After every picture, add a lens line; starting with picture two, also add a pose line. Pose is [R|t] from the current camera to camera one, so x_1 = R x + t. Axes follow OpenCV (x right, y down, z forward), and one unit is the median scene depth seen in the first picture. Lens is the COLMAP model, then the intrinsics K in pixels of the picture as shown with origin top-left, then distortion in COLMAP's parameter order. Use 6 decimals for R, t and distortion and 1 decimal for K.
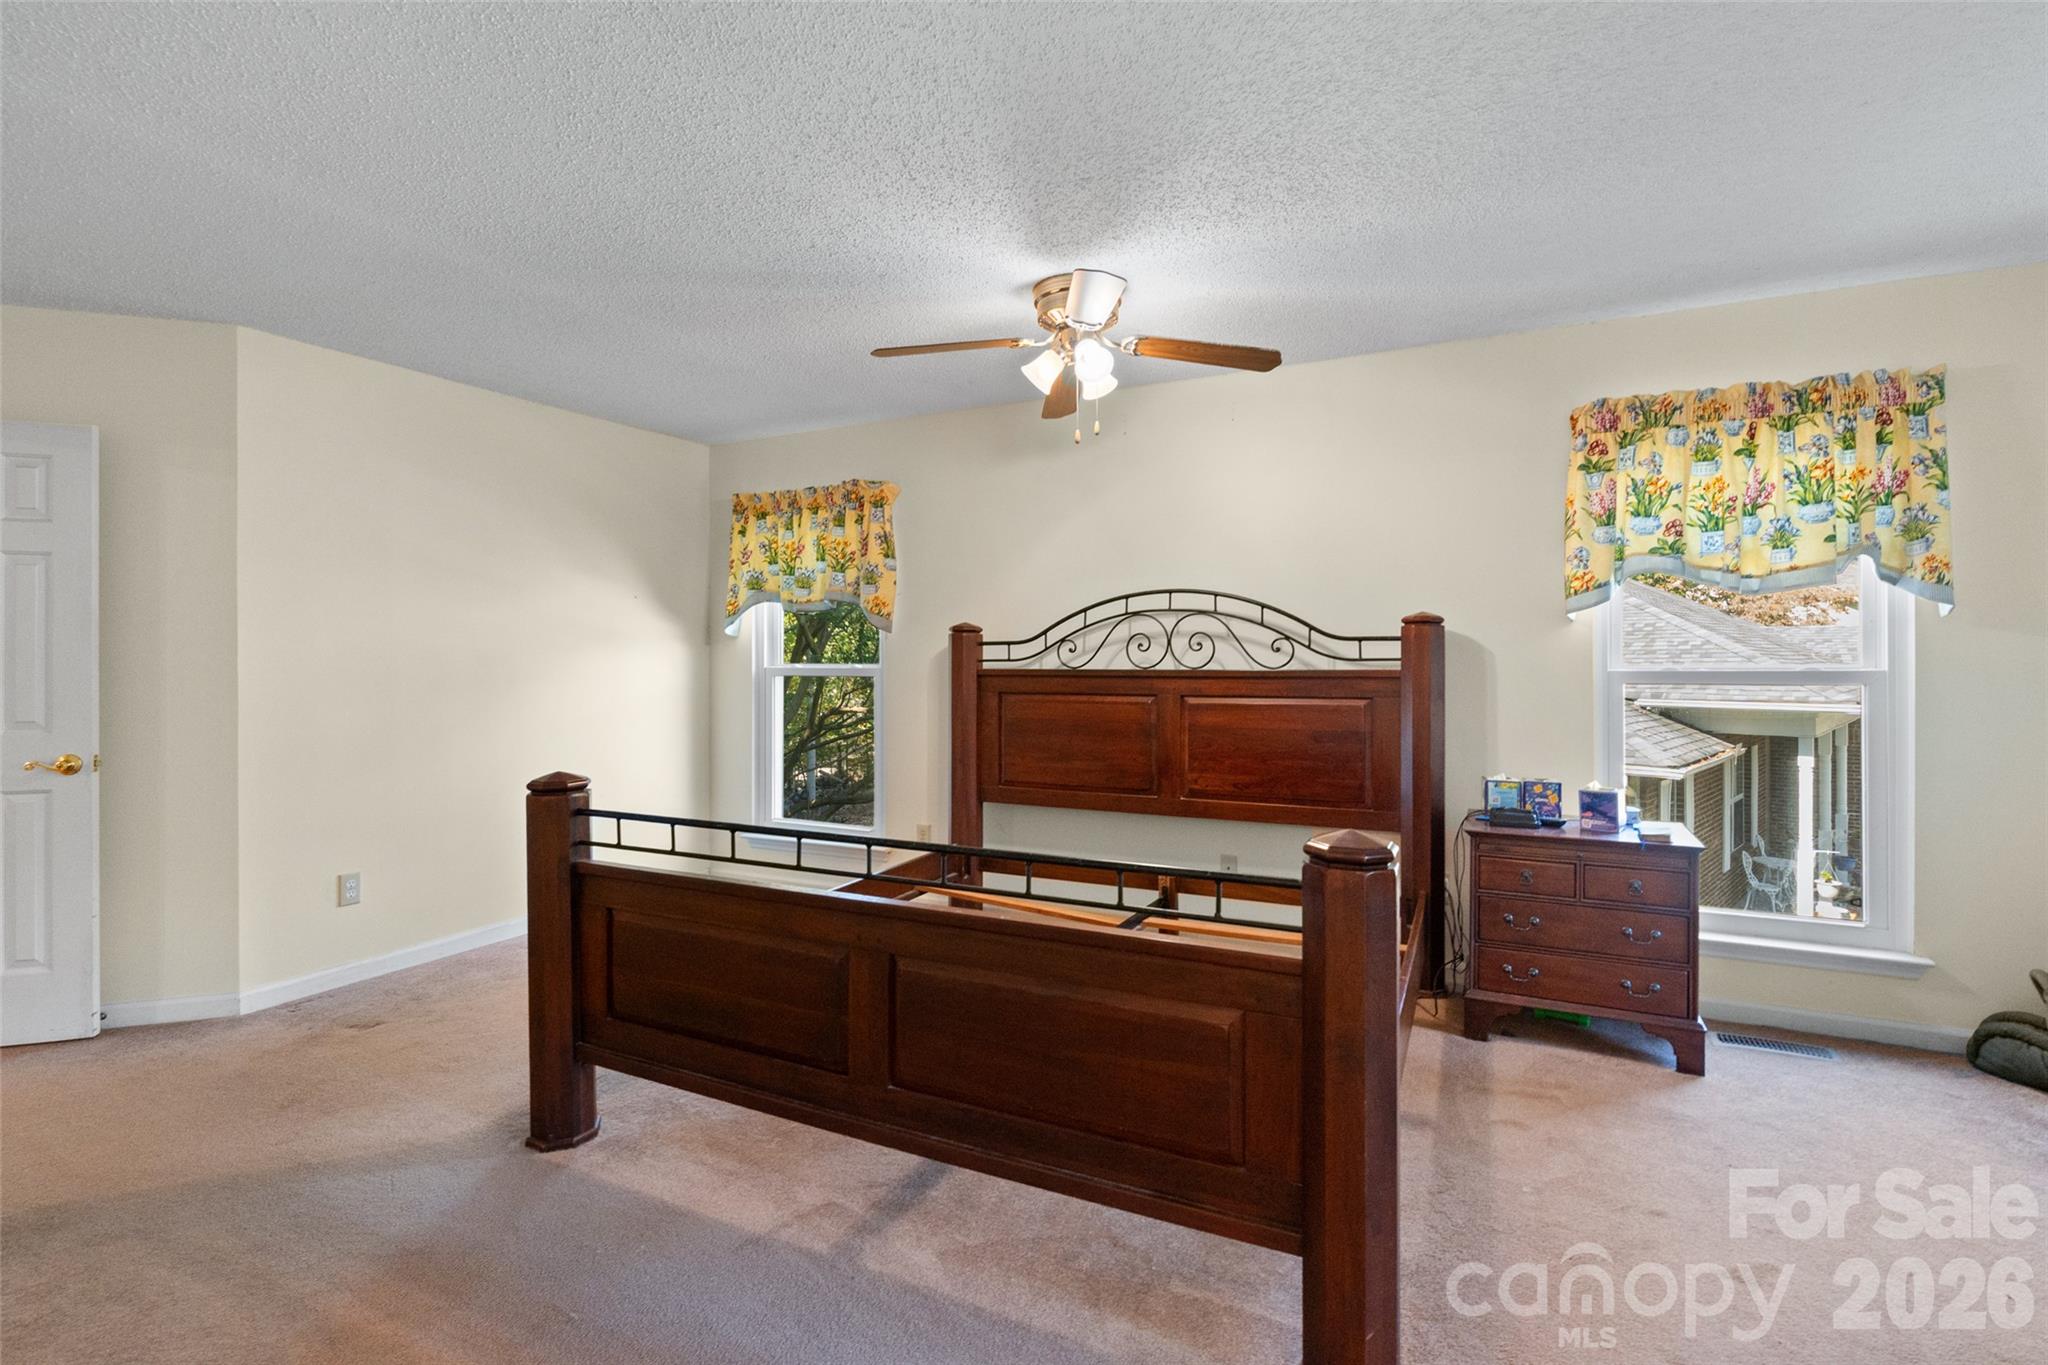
lens RADIAL K [[922.2, 0, 1024.0], [0, 922.2, 682.5], [0, 0, 1]] dist [-0.000769, -0.000108]
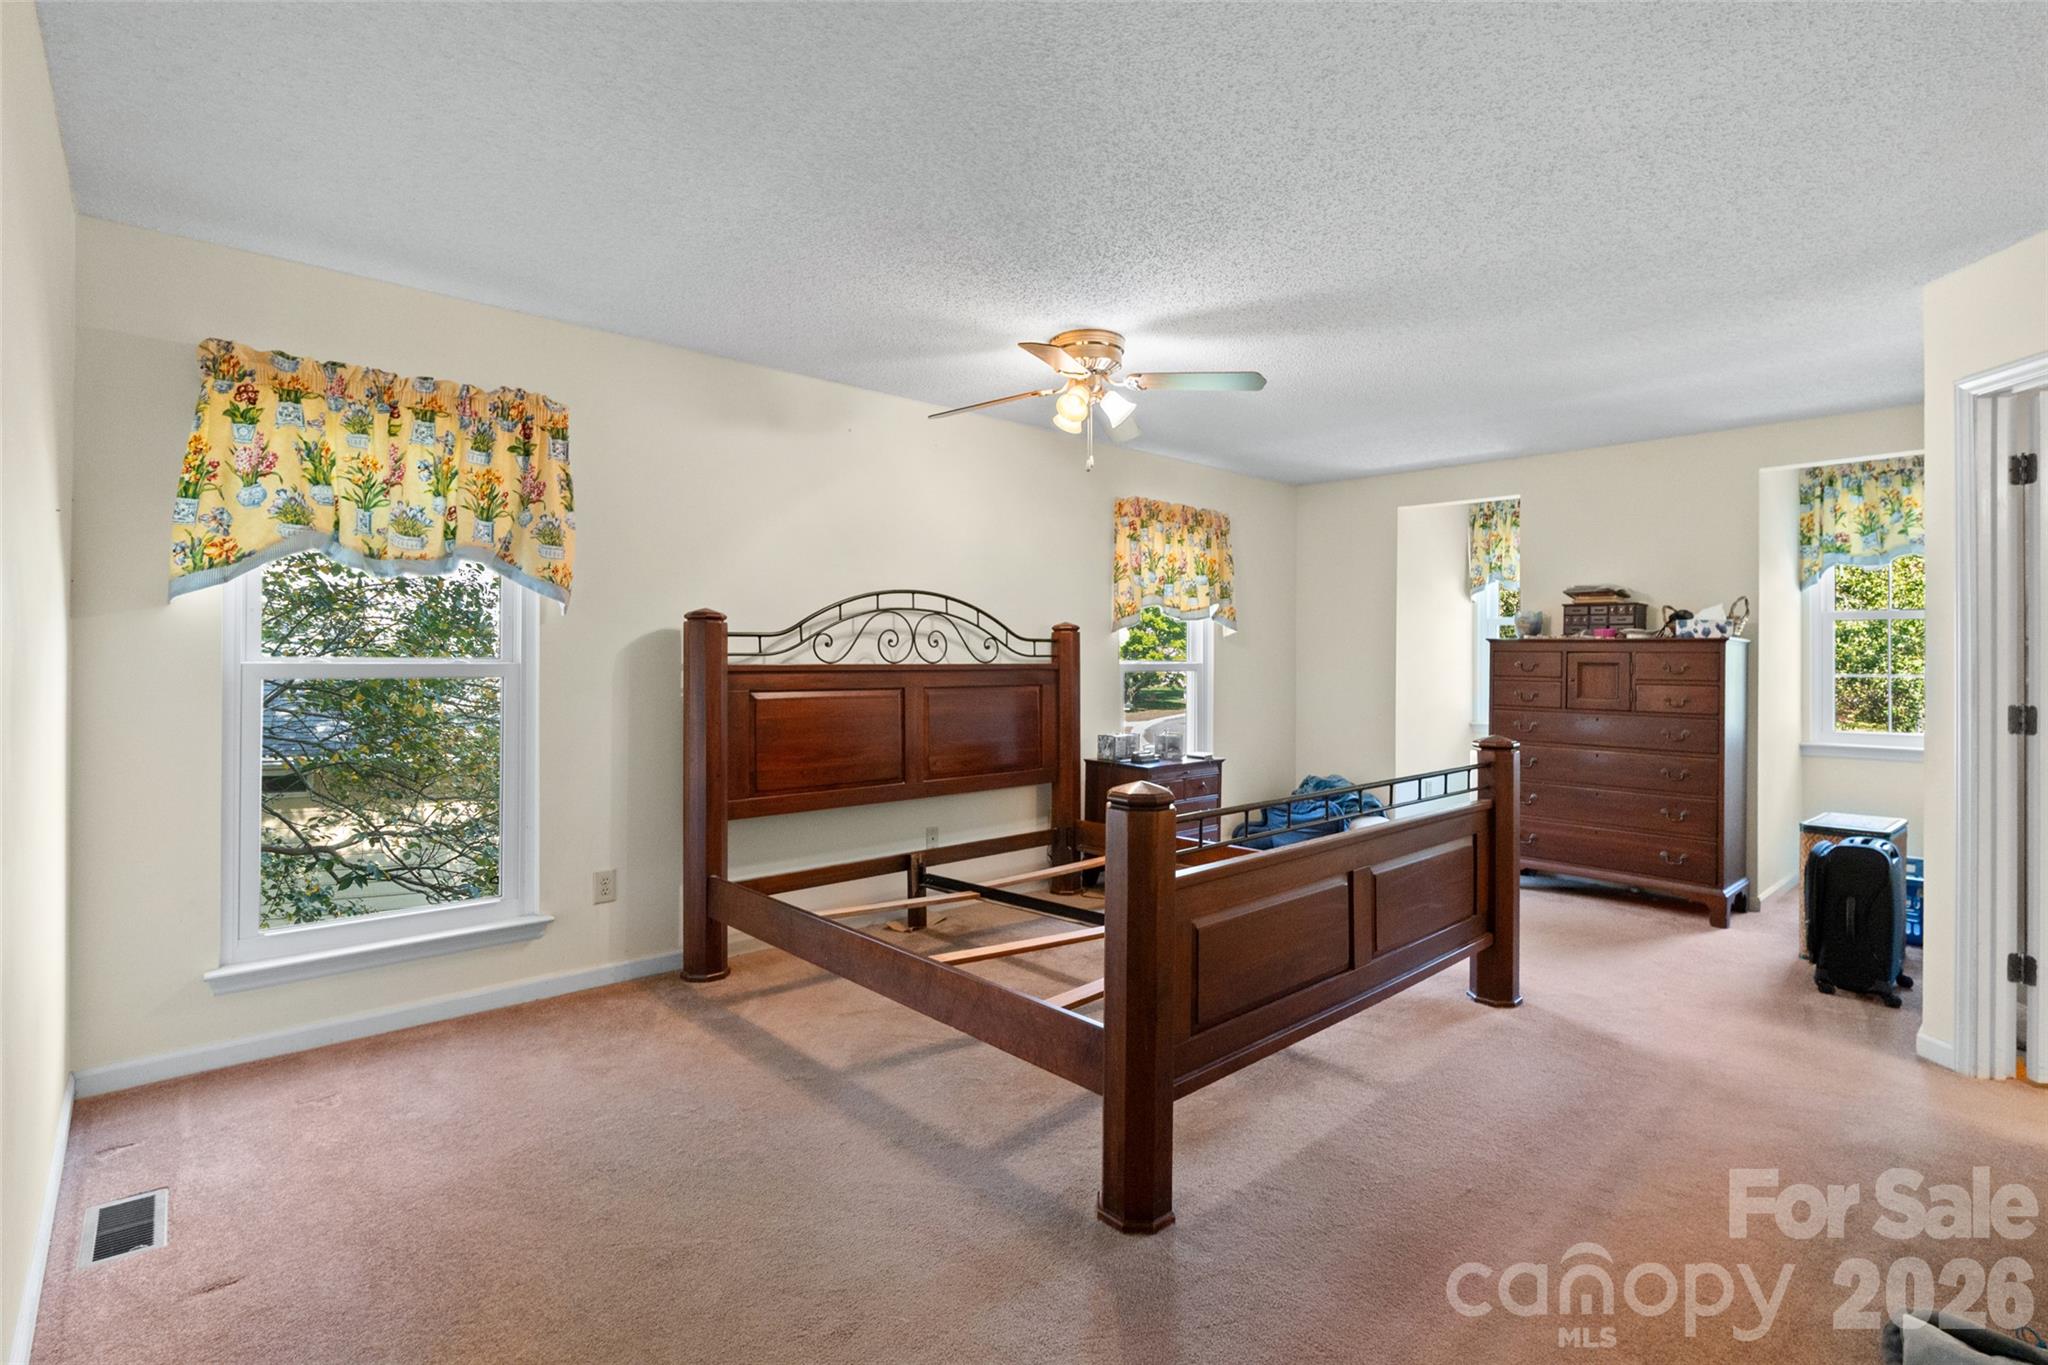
lens RADIAL K [[951.4, 0, 1012.2], [0, 951.4, 657.7], [0, 0, 1]] dist [-0.000862, -0.000446]
pose [[0.381296, -0.004160, 0.924444, -0.822966], [0.005387, 0.999983, 0.002278, -0.023366], [-0.924437, 0.004111, 0.381311, 0.460943]]
